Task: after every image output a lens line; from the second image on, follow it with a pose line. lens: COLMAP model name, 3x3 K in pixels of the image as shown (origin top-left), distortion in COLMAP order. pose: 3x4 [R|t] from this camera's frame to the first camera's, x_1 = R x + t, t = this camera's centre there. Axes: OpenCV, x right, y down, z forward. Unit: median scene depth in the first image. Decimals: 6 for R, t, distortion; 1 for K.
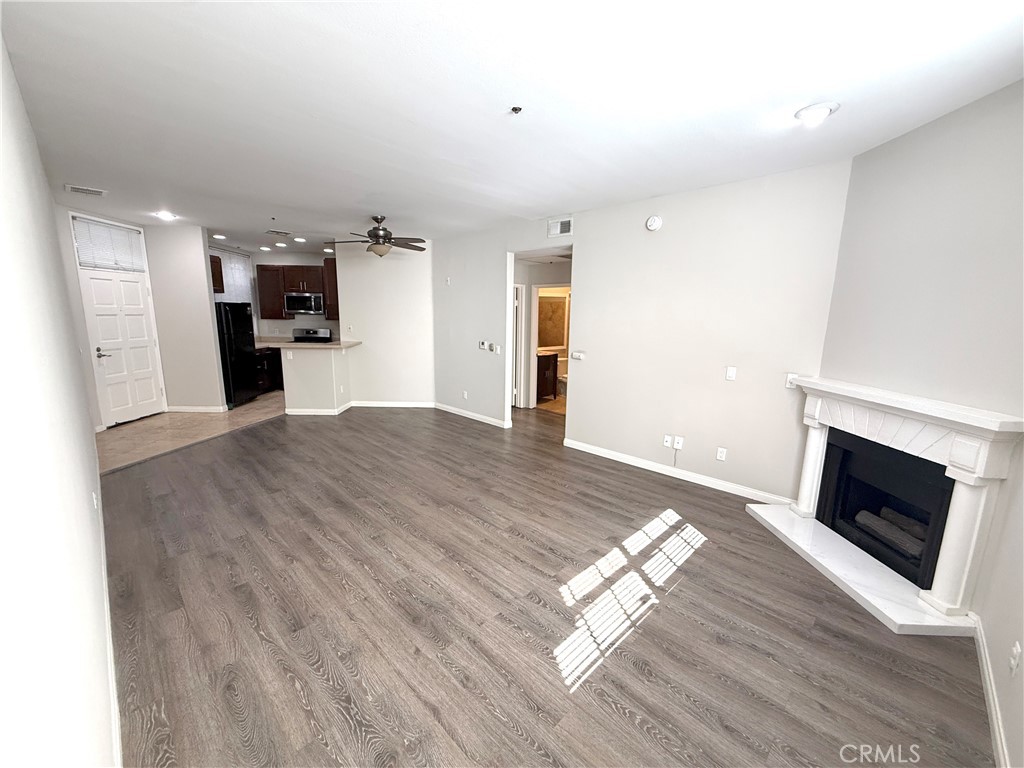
lens RADIAL K [[408.1, 0, 512.0], [0, 408.1, 384.0], [0, 0, 1]] dist [-0.001000, -0.000409]
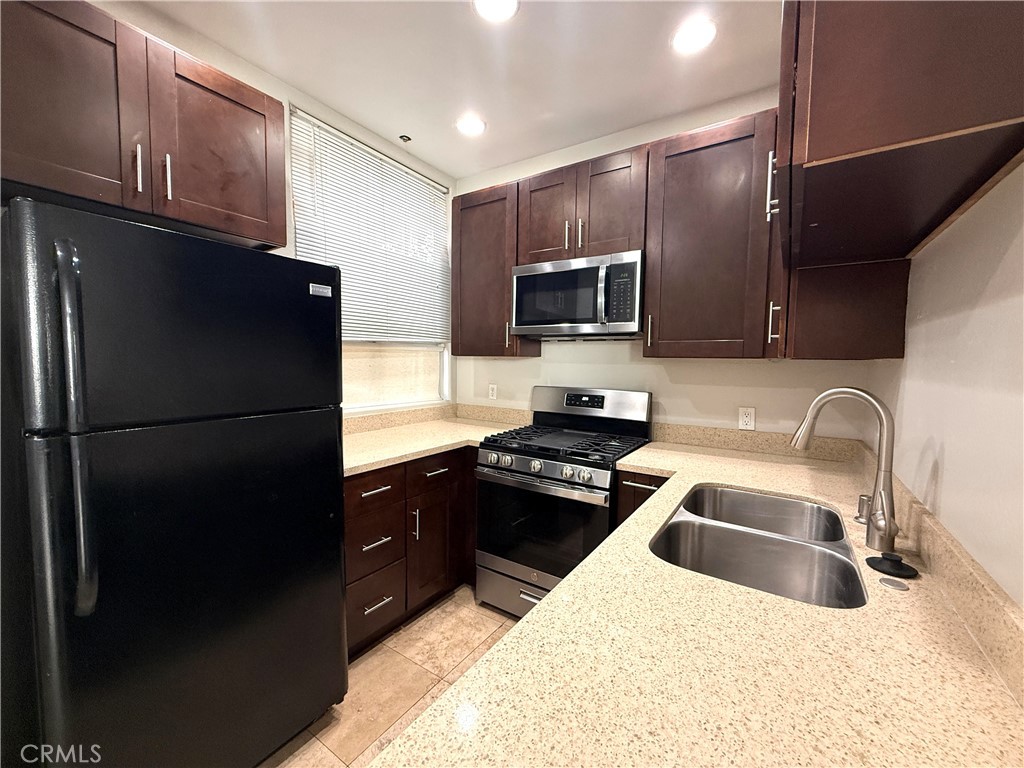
lens RADIAL K [[408.1, 0, 512.0], [0, 408.1, 384.0], [0, 0, 1]] dist [-0.001000, -0.000409]
pose [[0.818826, 0.030587, -0.573226, -0.534186], [-0.098783, 0.991191, -0.088218, -0.155947], [0.565478, 0.128861, 0.814634, 1.063410]]
